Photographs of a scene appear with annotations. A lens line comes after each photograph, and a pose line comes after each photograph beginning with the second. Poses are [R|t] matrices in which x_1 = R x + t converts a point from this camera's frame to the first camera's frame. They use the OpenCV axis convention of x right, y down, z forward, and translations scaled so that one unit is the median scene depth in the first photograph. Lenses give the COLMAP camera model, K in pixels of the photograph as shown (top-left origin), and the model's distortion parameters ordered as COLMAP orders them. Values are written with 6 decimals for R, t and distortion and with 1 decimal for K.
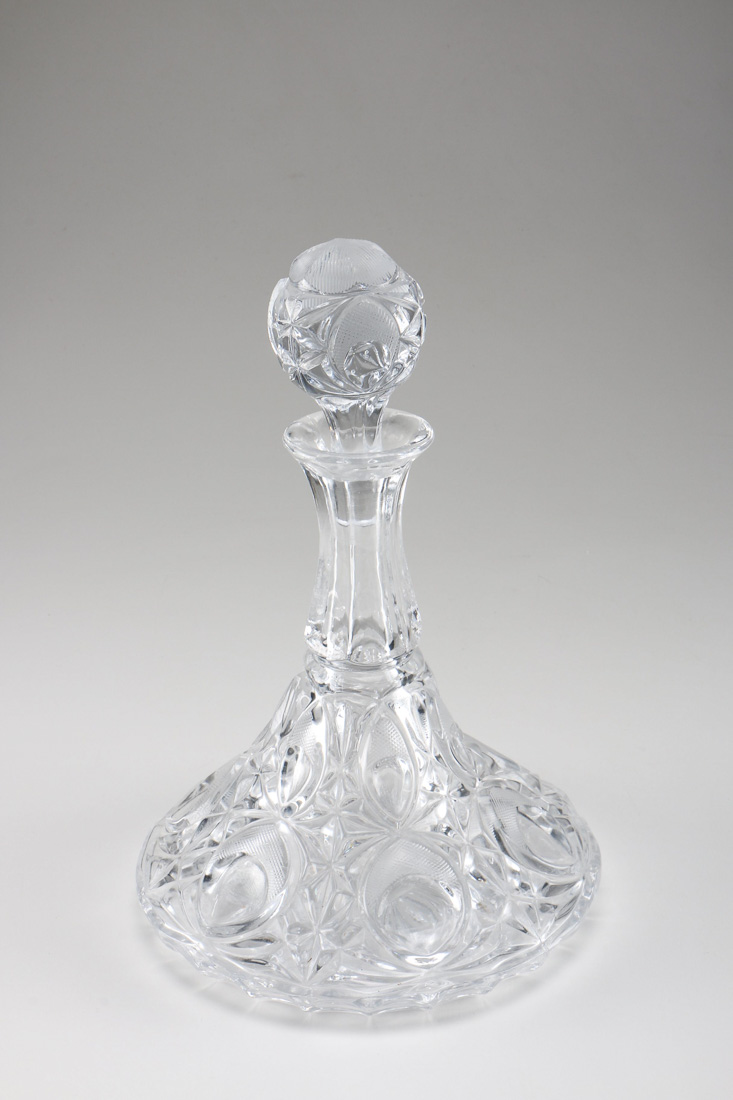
lens RADIAL K [[2165.3, 0, 366.0], [0, 2165.3, 545.8], [0, 0, 1]] dist [0.093334, 0.000000]
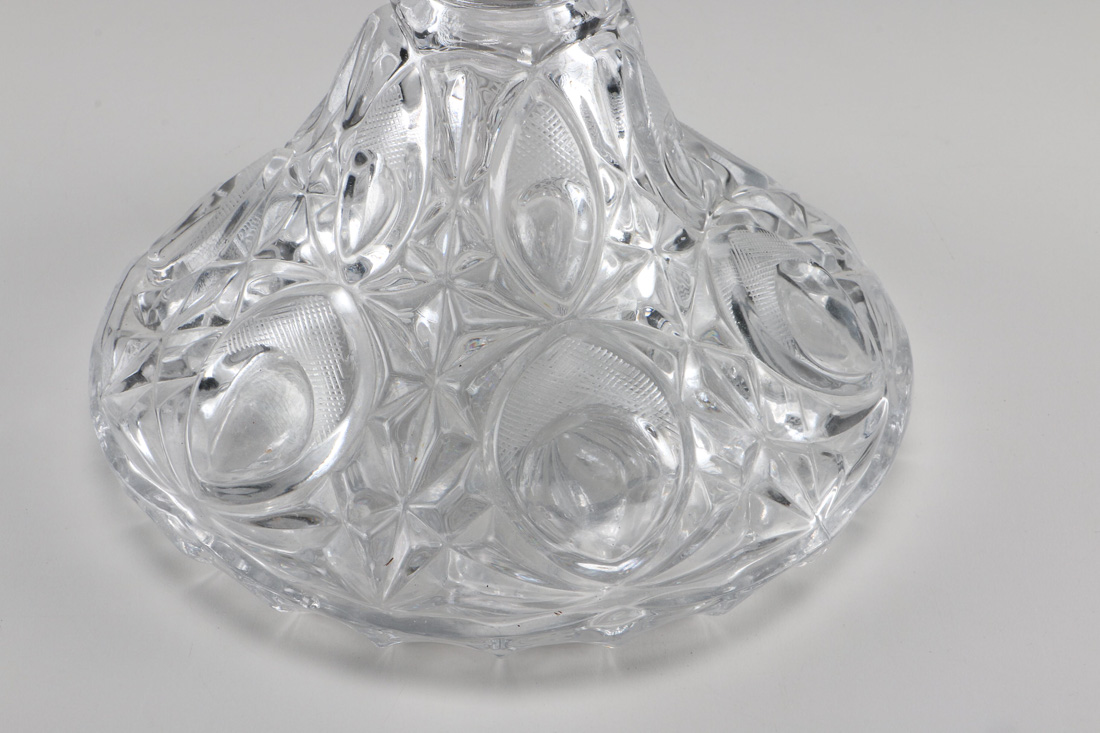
lens RADIAL K [[1898.1, 0, 557.4], [0, 1898.1, 365.9], [0, 0, 1]] dist [-0.081557, 0.000000]
pose [[0.998914, 0.022242, 0.040932, -0.004730], [-0.031960, 0.966476, 0.254762, 0.025241], [-0.033894, -0.255793, 0.966137, 0.545473]]
